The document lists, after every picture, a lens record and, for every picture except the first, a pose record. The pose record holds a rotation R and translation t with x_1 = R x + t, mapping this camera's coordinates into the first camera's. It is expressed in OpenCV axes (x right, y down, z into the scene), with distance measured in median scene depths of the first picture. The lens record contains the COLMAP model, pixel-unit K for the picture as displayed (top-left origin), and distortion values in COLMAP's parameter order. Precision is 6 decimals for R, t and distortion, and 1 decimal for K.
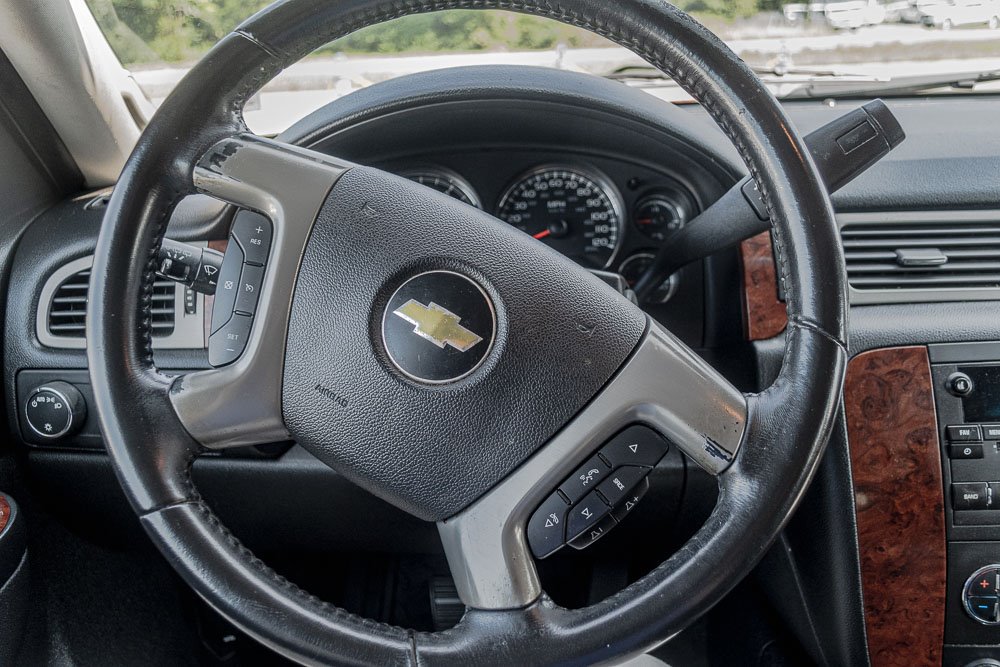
lens RADIAL K [[785.3, 0, 499.9], [0, 785.3, 333.9], [0, 0, 1]] dist [0.016192, 0.000703]
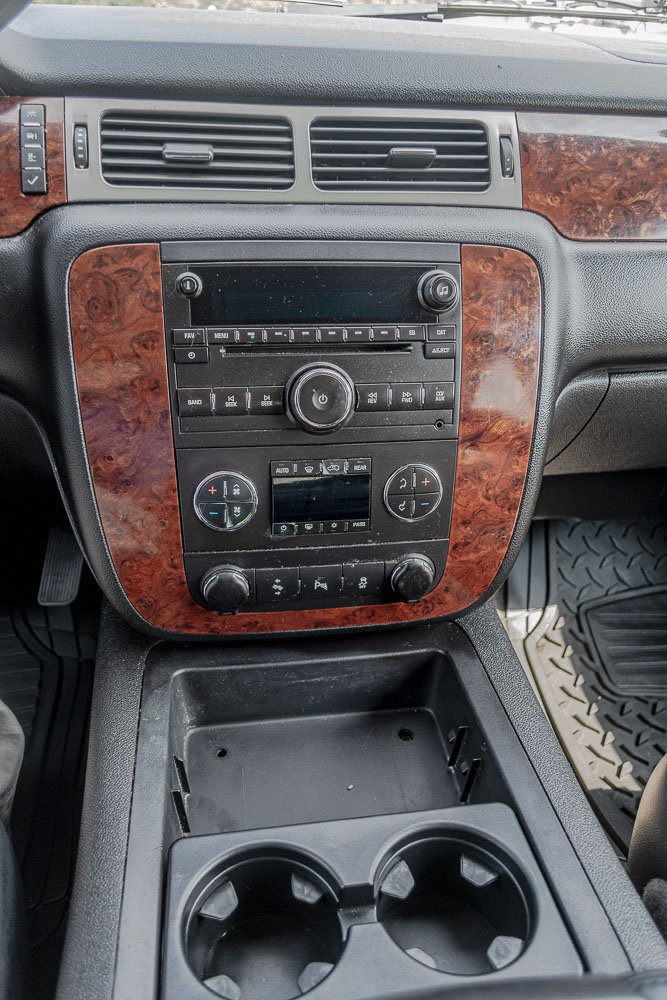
lens RADIAL K [[785.3, 0, 333.9], [0, 785.3, 499.8], [0, 0, 1]] dist [0.016192, 0.000703]
pose [[0.989103, -0.013605, 0.146593, 0.612559], [-0.013488, 0.983158, 0.182257, 0.142936], [-0.146604, -0.182248, 0.972262, 0.009396]]
